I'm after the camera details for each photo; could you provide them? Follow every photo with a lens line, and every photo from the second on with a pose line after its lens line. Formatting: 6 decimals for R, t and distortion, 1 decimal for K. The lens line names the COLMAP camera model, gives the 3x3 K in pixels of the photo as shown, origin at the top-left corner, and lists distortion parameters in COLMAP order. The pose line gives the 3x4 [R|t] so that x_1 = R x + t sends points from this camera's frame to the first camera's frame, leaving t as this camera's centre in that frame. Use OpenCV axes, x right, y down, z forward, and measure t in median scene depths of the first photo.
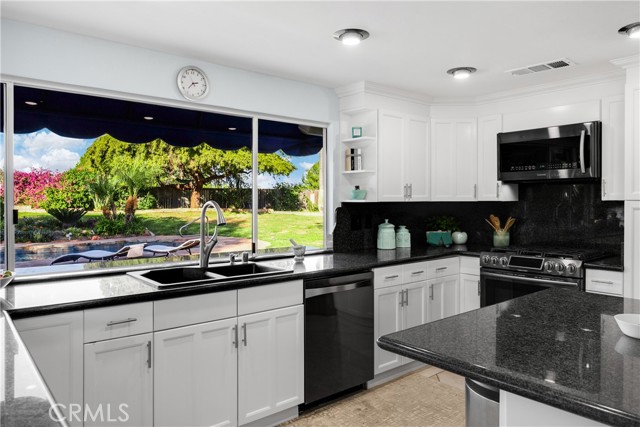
lens RADIAL K [[441.8, 0, 319.3], [0, 441.8, 202.7], [0, 0, 1]] dist [-0.005570, -0.002136]
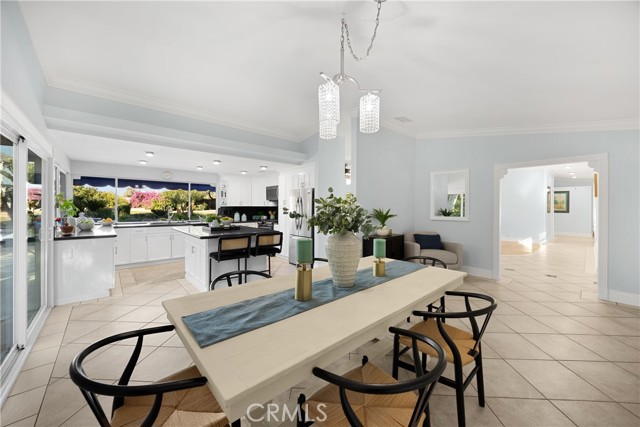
lens RADIAL K [[240.6, 0, 322.4], [0, 240.6, 206.3], [0, 0, 1]] dist [-0.000457, -0.000017]
pose [[0.999336, 0.005443, 0.036028, 0.779629], [-0.005223, 0.999967, -0.006197, 0.005864], [-0.036060, 0.006005, 0.999332, -0.906153]]
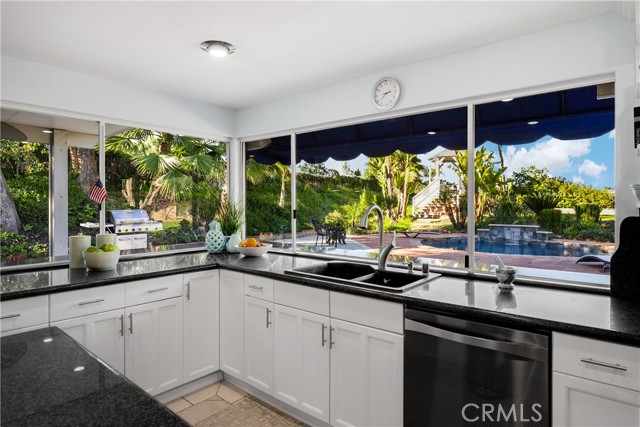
lens RADIAL K [[373.3, 0, 326.0], [0, 373.3, 209.8], [0, 0, 1]] dist [0.019931, 0.000573]
pose [[0.176910, 0.013895, -0.984129, 0.442401], [-0.005249, 0.999899, 0.013174, -0.003860], [0.984213, 0.002835, 0.176966, 0.546110]]
